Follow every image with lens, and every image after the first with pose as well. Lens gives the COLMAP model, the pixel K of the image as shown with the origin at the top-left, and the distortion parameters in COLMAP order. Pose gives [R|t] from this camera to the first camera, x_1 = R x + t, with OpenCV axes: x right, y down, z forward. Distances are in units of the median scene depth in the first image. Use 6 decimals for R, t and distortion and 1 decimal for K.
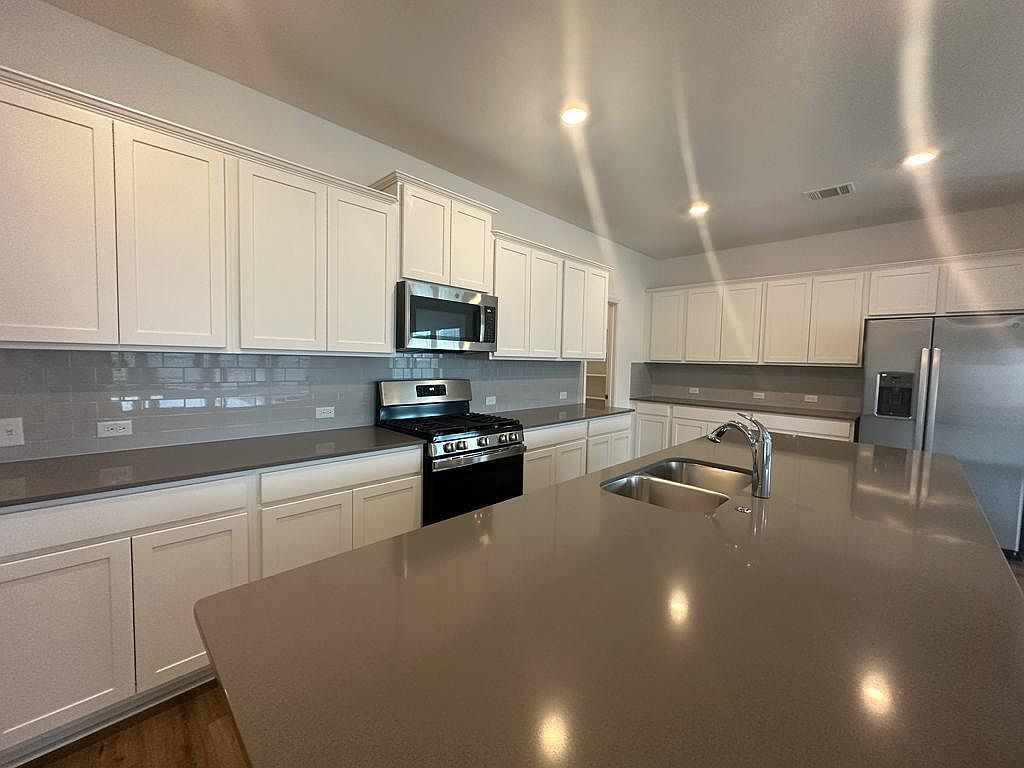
lens RADIAL K [[410.5, 0, 512.0], [0, 410.5, 384.0], [0, 0, 1]] dist [-0.001096, -0.000098]
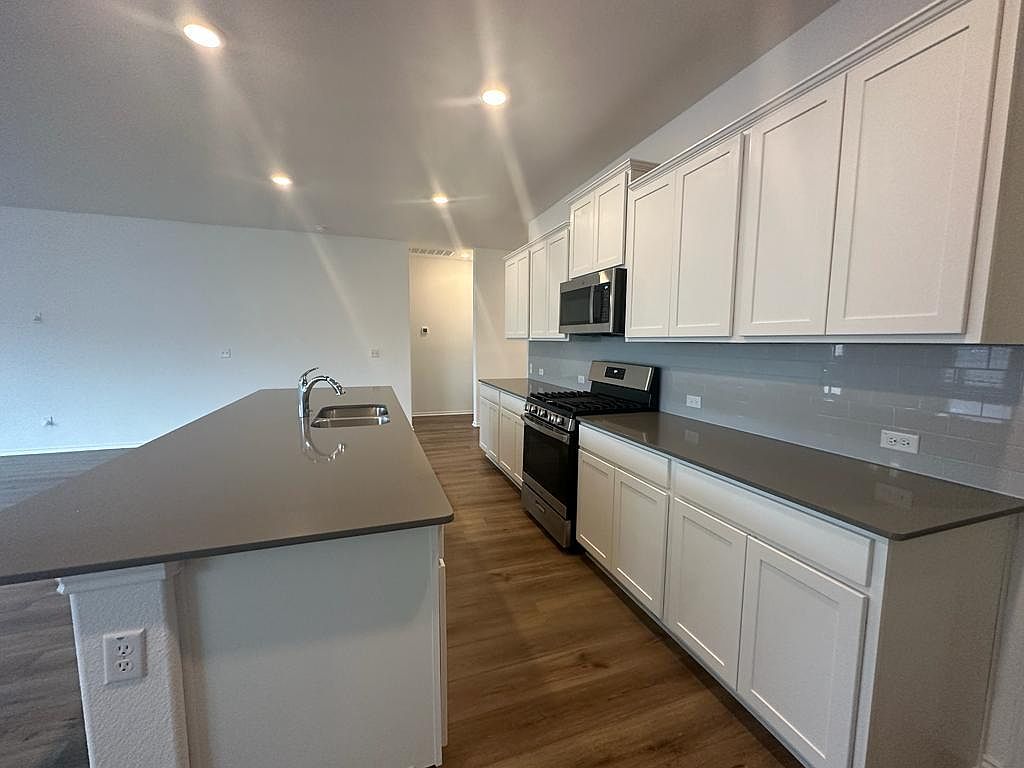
lens RADIAL K [[410.5, 0, 512.0], [0, 410.5, 384.0], [0, 0, 1]] dist [-0.001096, -0.000098]
pose [[-0.443897, 0.067773, -0.893511, 0.788075], [-0.071206, 0.991315, 0.110567, -0.048770], [0.893244, 0.112704, -0.435216, 1.133218]]
